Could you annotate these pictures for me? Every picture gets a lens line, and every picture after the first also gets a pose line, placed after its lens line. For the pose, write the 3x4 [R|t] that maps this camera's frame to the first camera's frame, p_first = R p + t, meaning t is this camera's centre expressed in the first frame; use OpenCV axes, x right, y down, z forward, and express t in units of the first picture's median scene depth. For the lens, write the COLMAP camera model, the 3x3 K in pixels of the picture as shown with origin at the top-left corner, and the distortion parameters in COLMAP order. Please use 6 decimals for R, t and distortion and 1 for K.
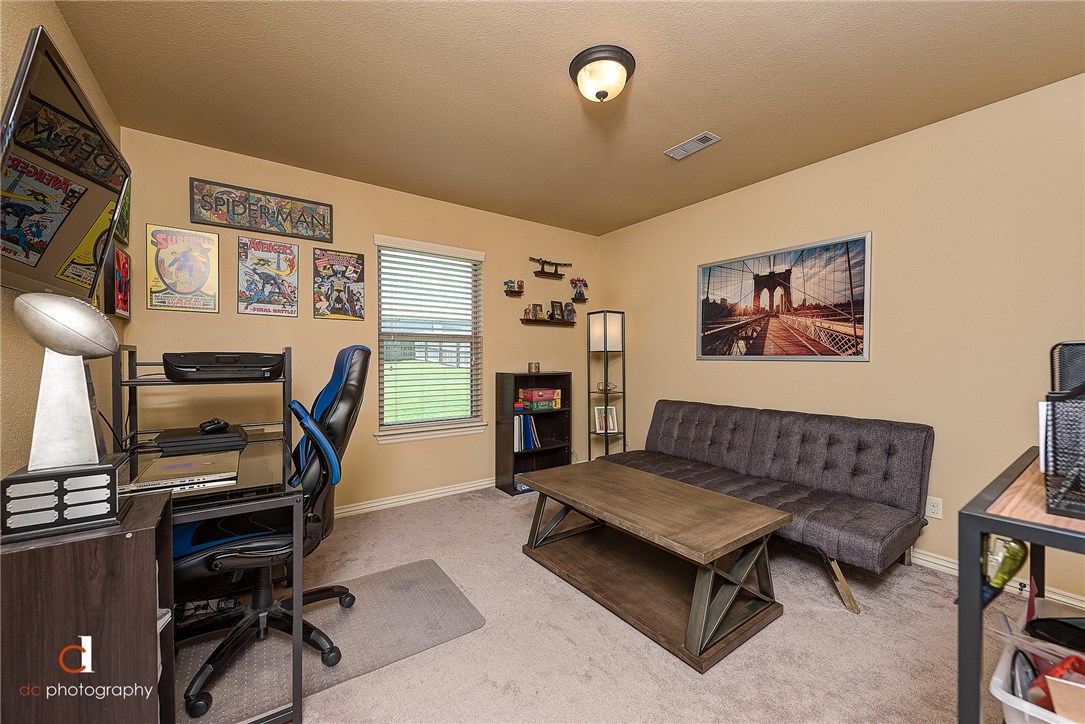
lens RADIAL K [[428.7, 0, 542.9], [0, 428.7, 364.0], [0, 0, 1]] dist [0.007760, -0.000950]
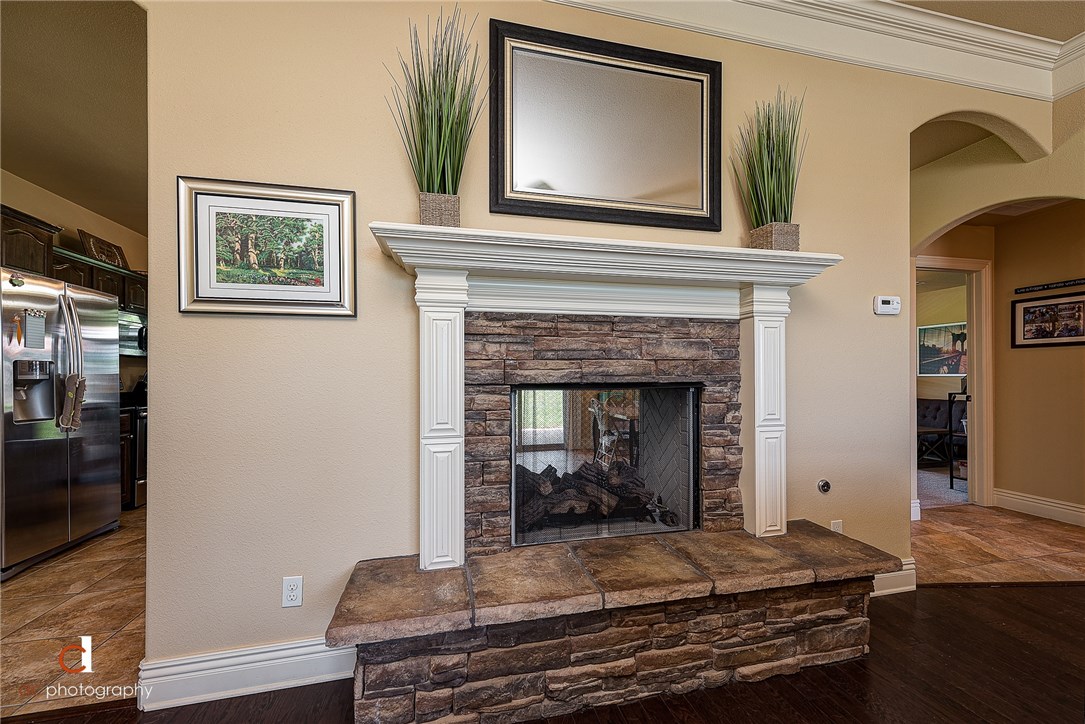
lens RADIAL K [[428.7, 0, 546.1], [0, 428.7, 371.8], [0, 0, 1]] dist [0.007760, -0.000950]
pose [[0.922030, -0.007995, -0.387036, -0.514475], [0.002482, 0.999888, -0.014741, -0.004031], [0.387110, 0.012631, 0.921947, -1.709460]]
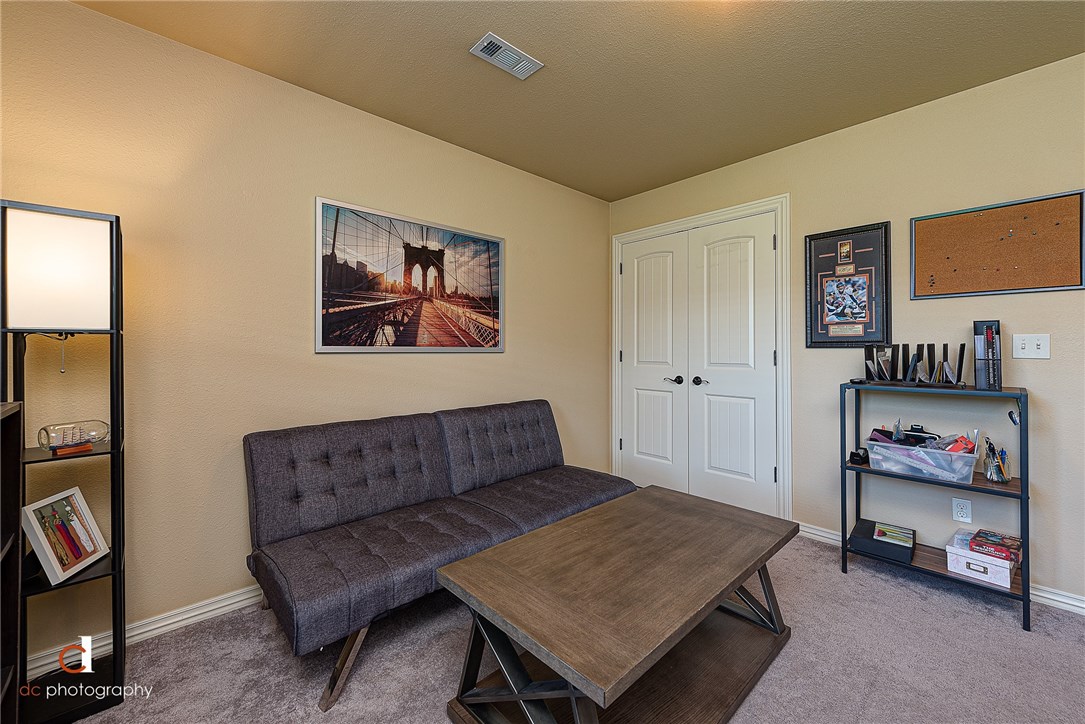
lens RADIAL K [[428.7, 0, 545.3], [0, 428.7, 348.1], [0, 0, 1]] dist [0.007760, -0.000950]
pose [[-0.134193, -0.002944, 0.990951, -0.338416], [0.012129, 0.999916, 0.004613, -0.018481], [-0.990881, 0.012639, -0.134146, 0.921150]]
